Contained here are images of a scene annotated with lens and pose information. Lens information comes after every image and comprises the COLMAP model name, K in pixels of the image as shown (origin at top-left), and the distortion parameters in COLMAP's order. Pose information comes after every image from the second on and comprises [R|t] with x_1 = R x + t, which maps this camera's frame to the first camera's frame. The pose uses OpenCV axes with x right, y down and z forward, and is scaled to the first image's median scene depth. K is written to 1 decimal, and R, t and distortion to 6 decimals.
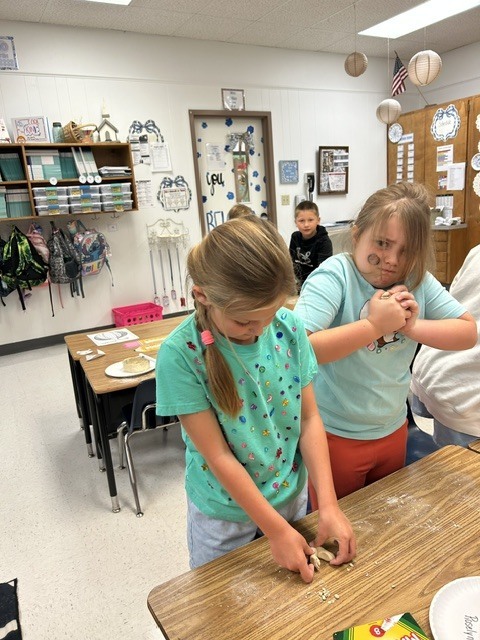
lens RADIAL K [[484.1, 0, 244.8], [0, 484.1, 315.7], [0, 0, 1]] dist [0.011972, -0.008880]
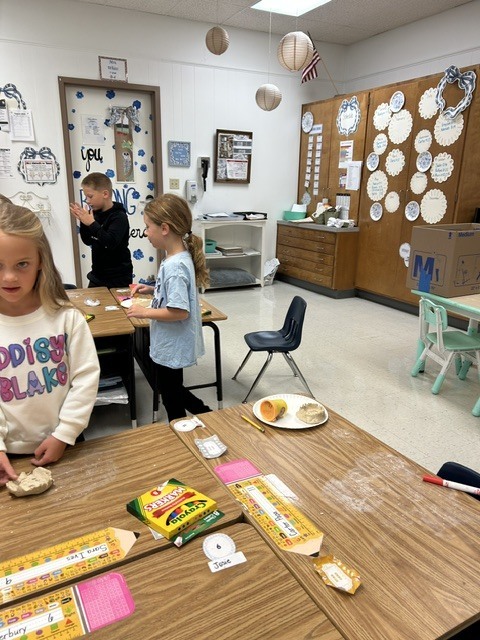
lens RADIAL K [[484.1, 0, 236.7], [0, 484.1, 325.5], [0, 0, 1]] dist [0.011972, -0.008880]
pose [[0.994002, 0.103528, -0.035244, 0.276536], [-0.101258, 0.992986, 0.061034, -0.035228], [0.041316, -0.057099, 0.997513, 0.046384]]
